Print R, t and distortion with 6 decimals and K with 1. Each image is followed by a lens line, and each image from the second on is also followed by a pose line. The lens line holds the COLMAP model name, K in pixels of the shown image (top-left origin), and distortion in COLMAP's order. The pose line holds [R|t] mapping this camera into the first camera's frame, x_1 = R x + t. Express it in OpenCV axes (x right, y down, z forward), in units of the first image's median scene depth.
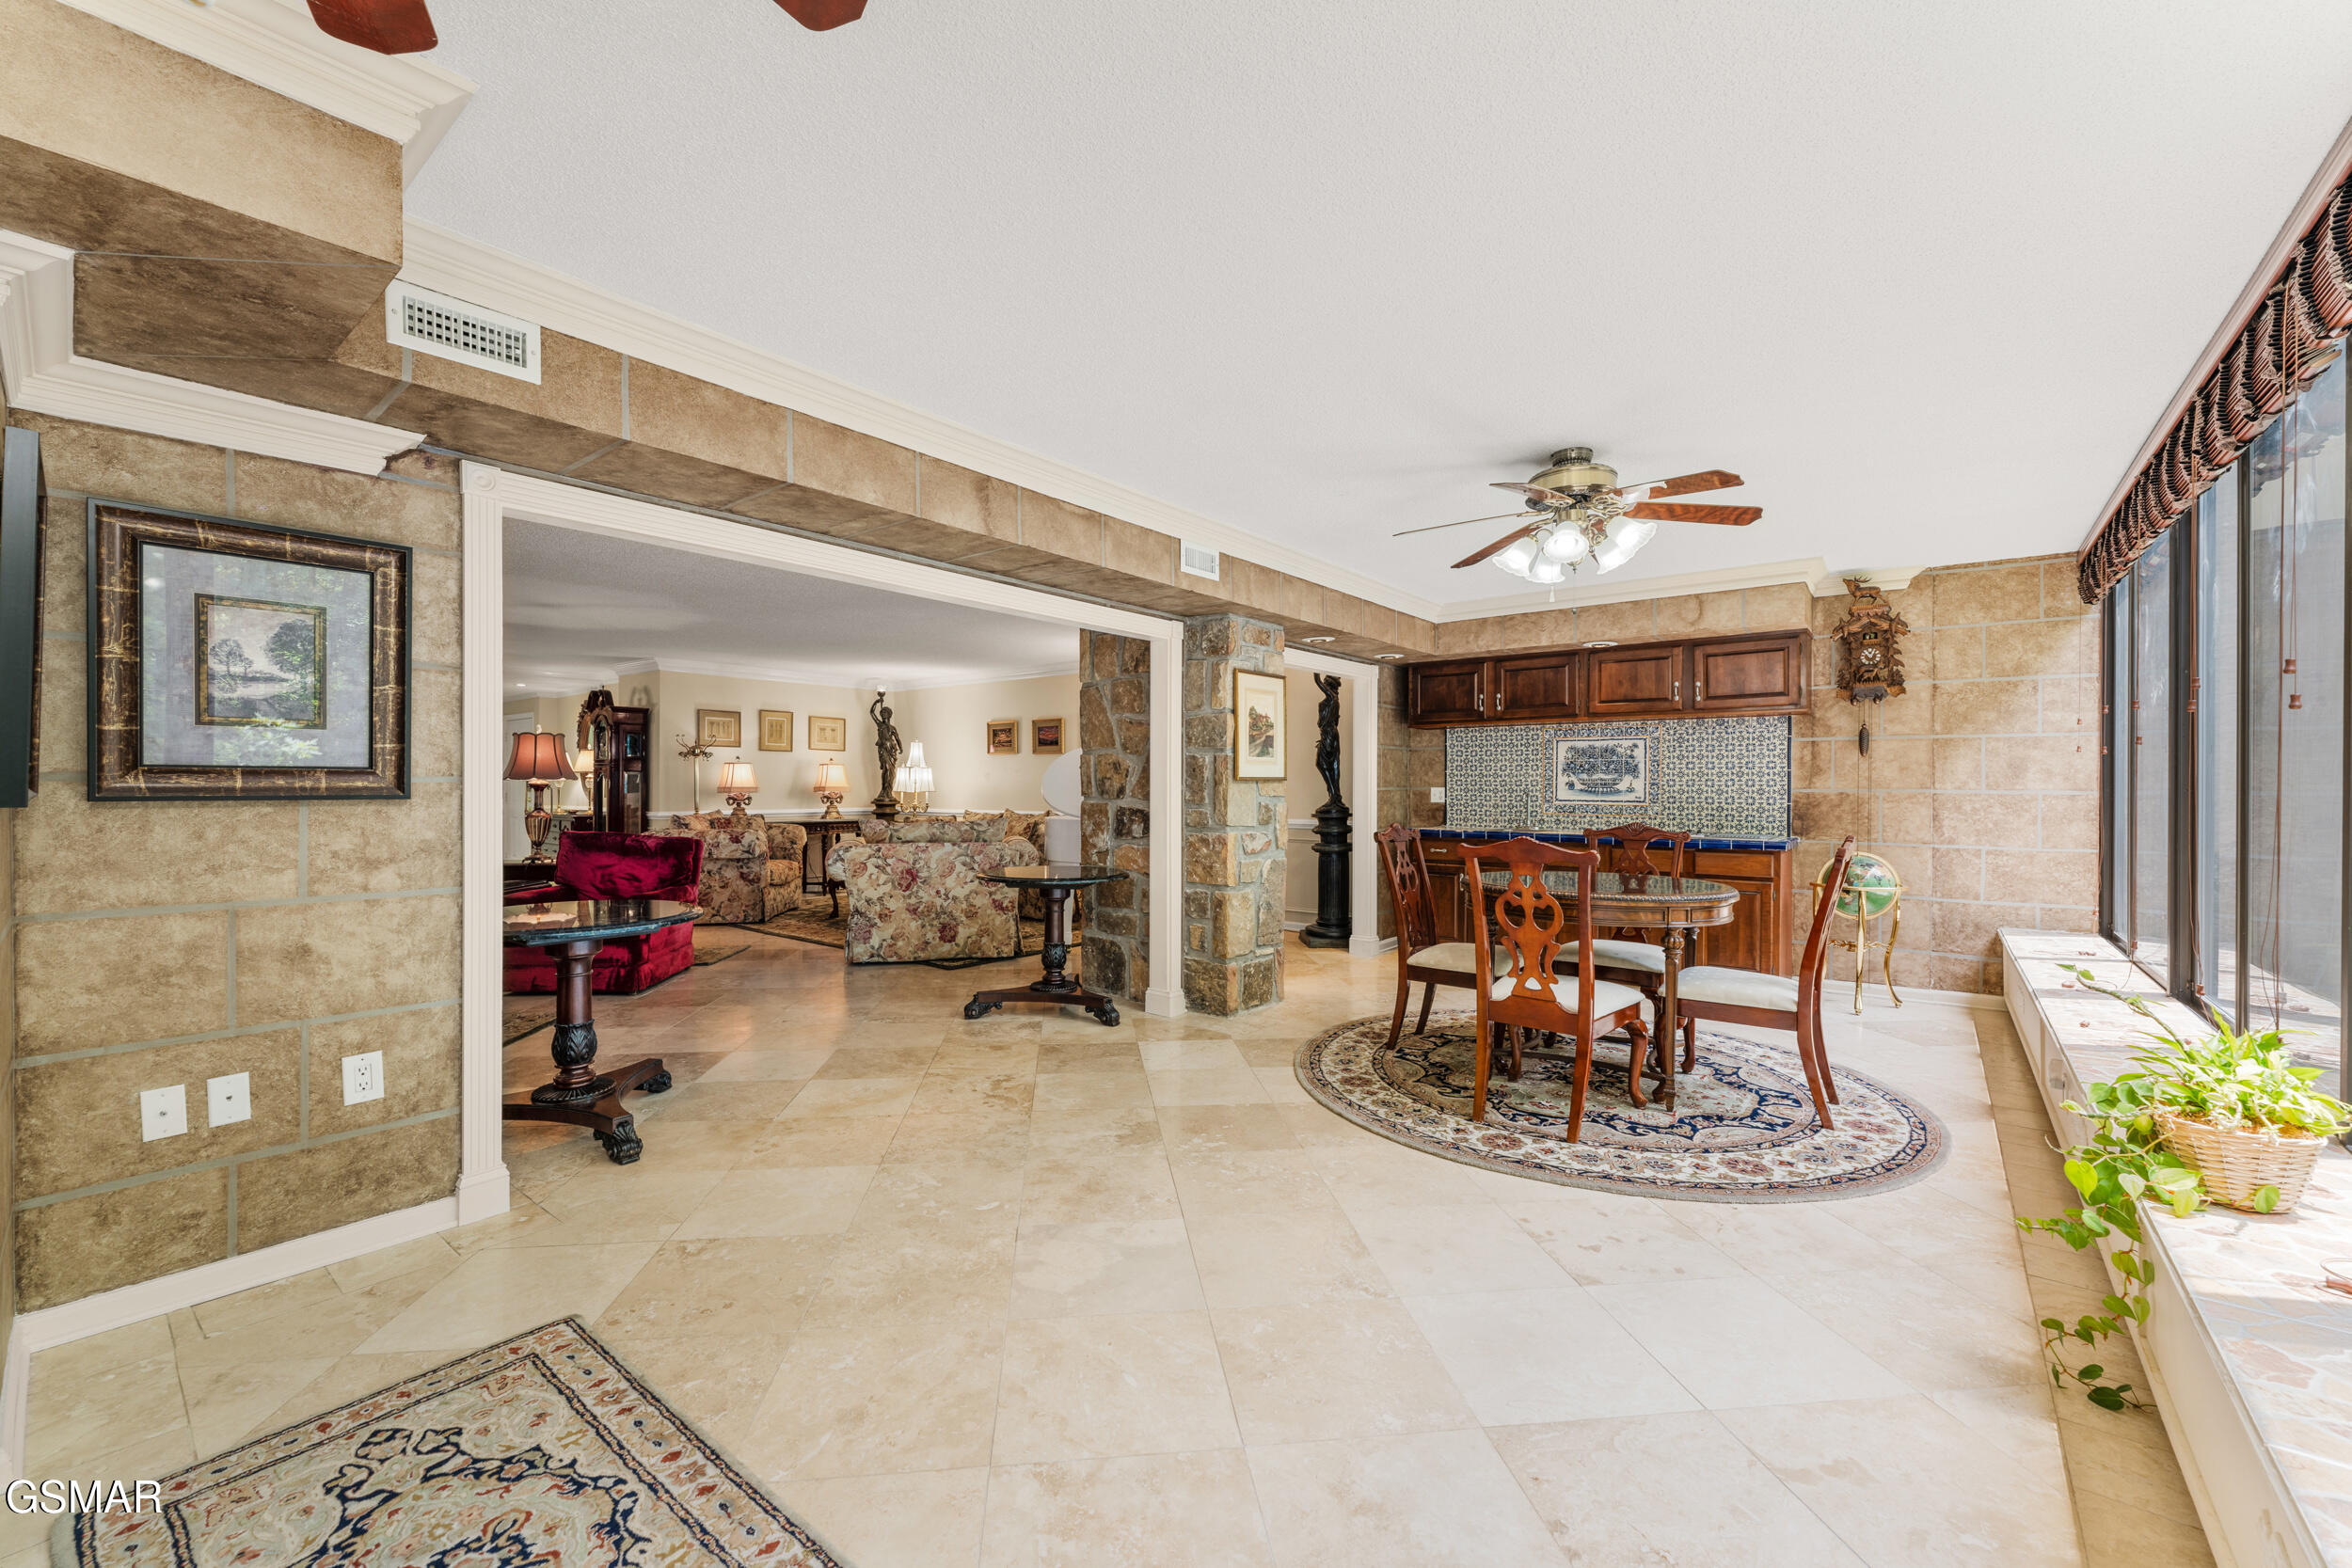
lens RADIAL K [[954.2, 0, 1184.0], [0, 954.2, 789.6], [0, 0, 1]] dist [-0.001277, -0.000193]
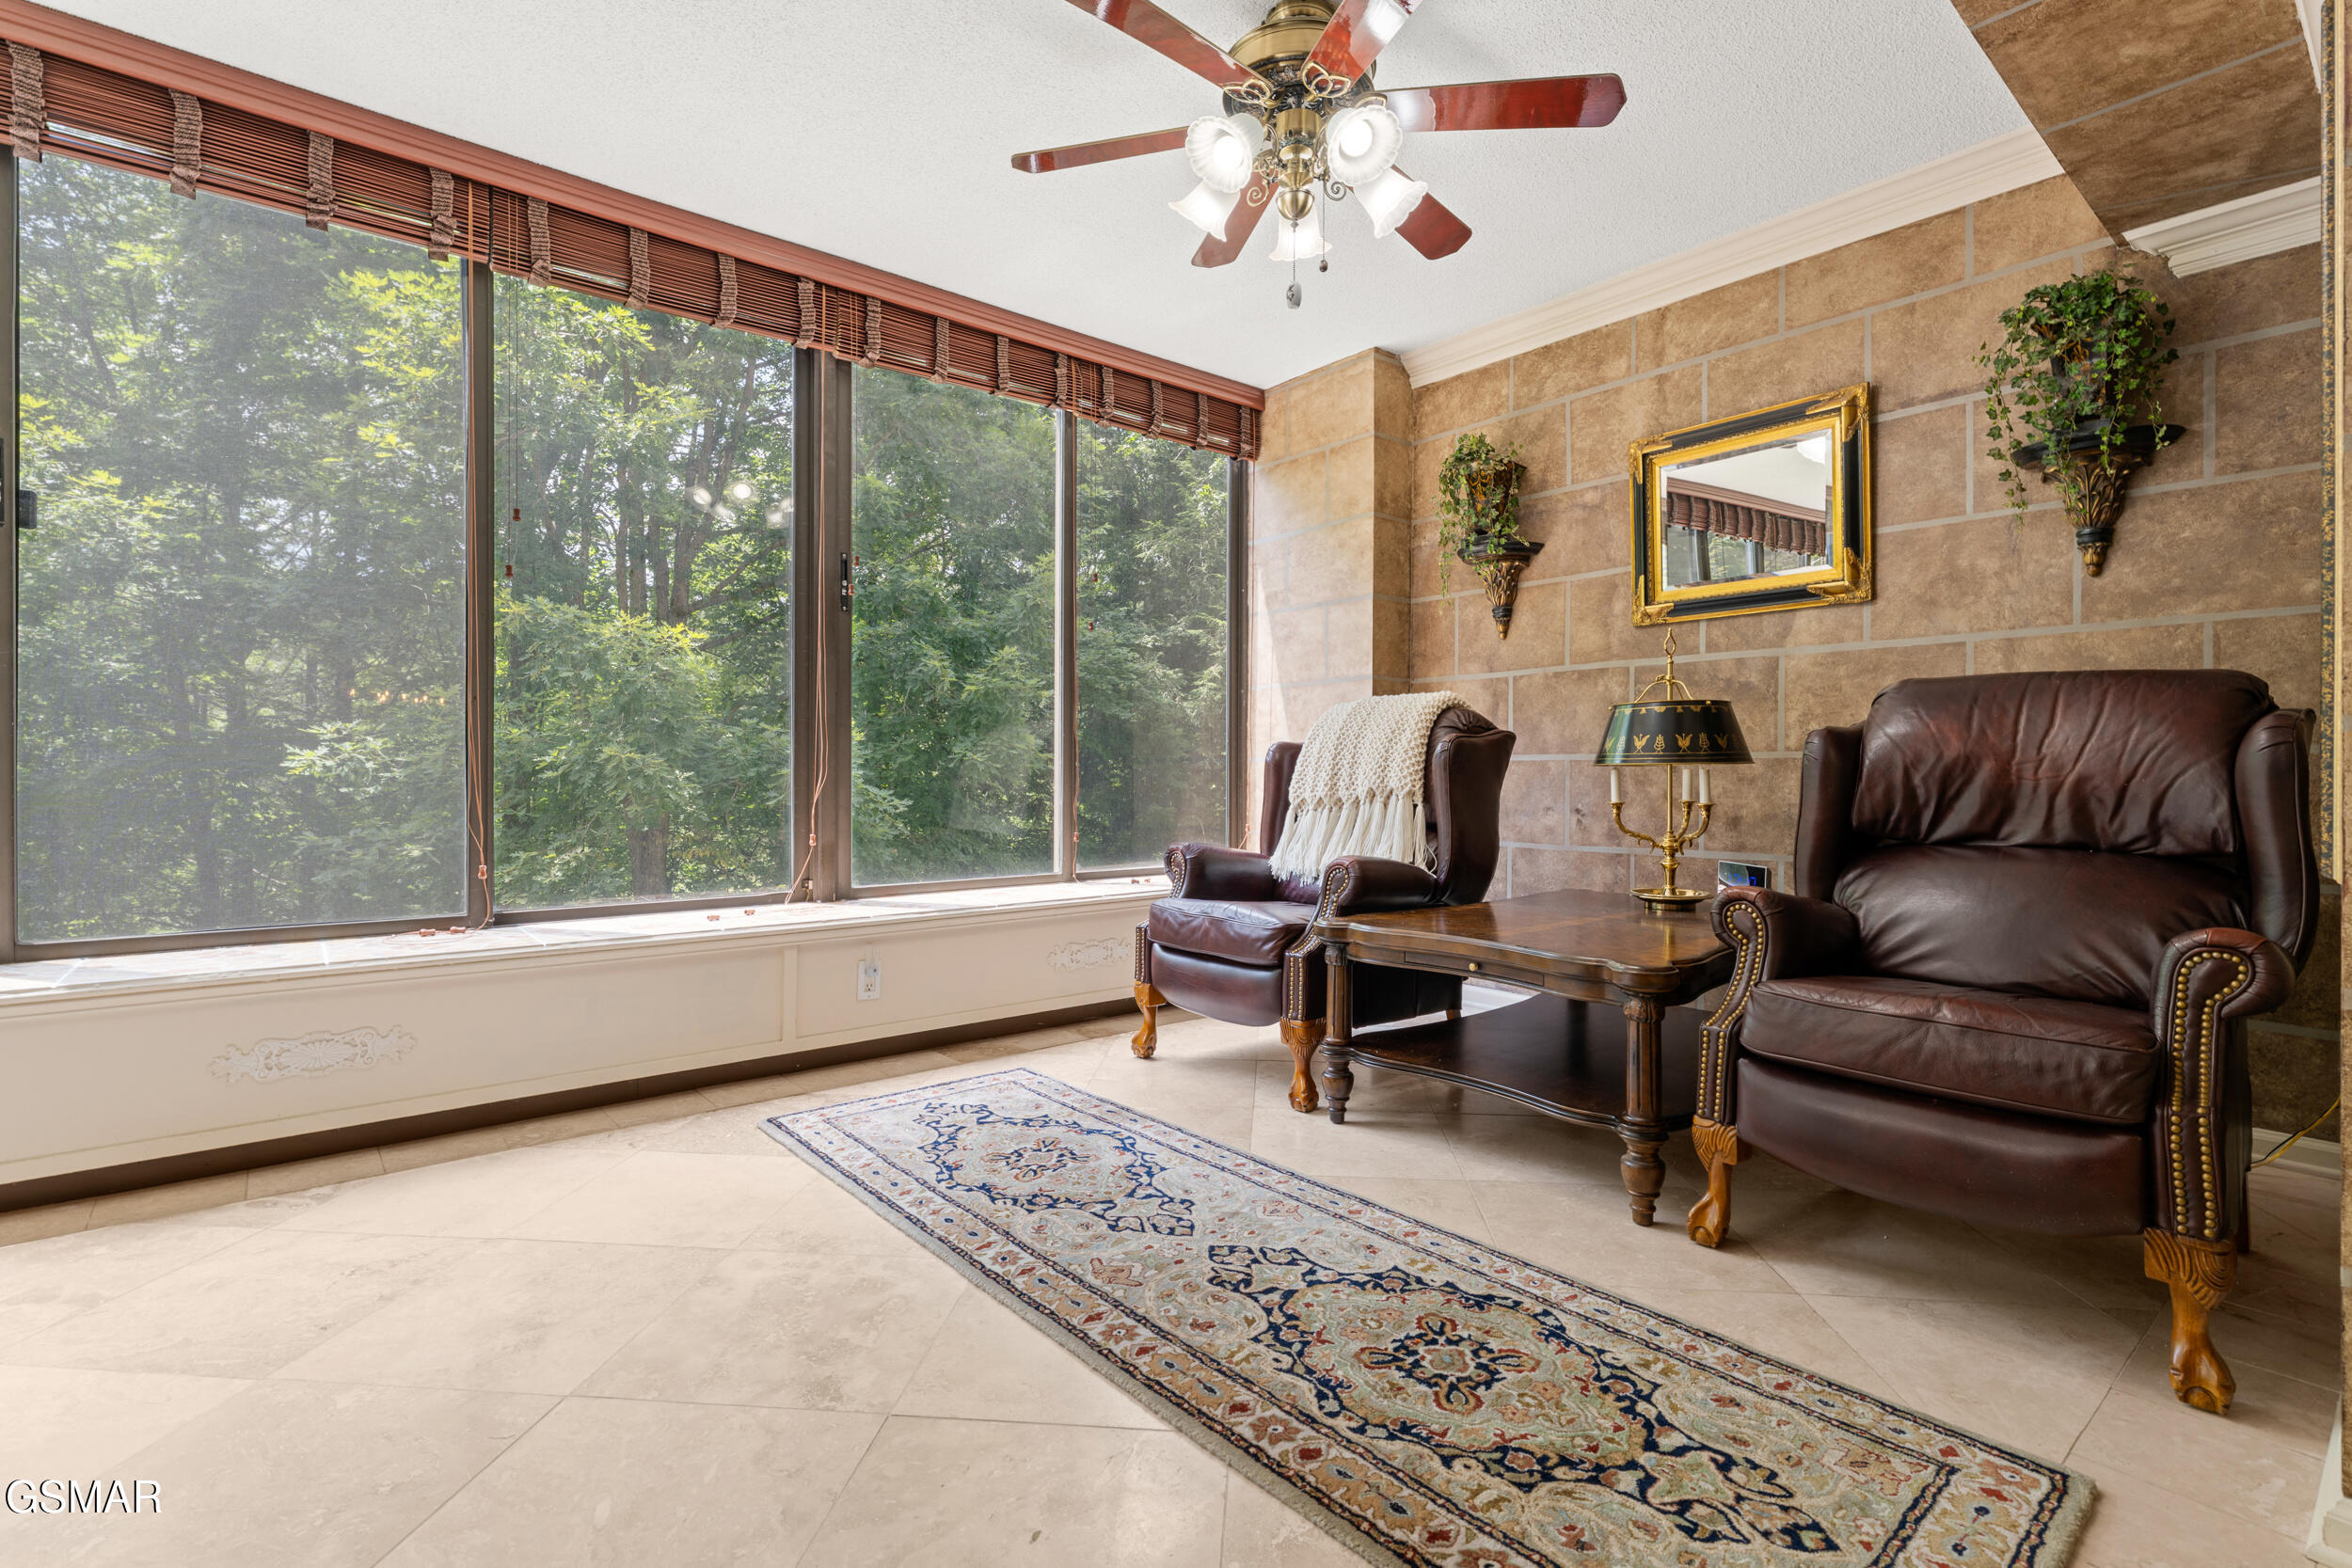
lens RADIAL K [[1088.6, 0, 1177.7], [0, 1088.6, 772.3], [0, 0, 1]] dist [0.000624, 0.000060]
pose [[-0.978779, -0.004355, 0.204873, -0.251669], [-0.003840, 0.999988, 0.002913, 0.082632], [-0.204884, 0.002064, -0.978784, 0.751173]]
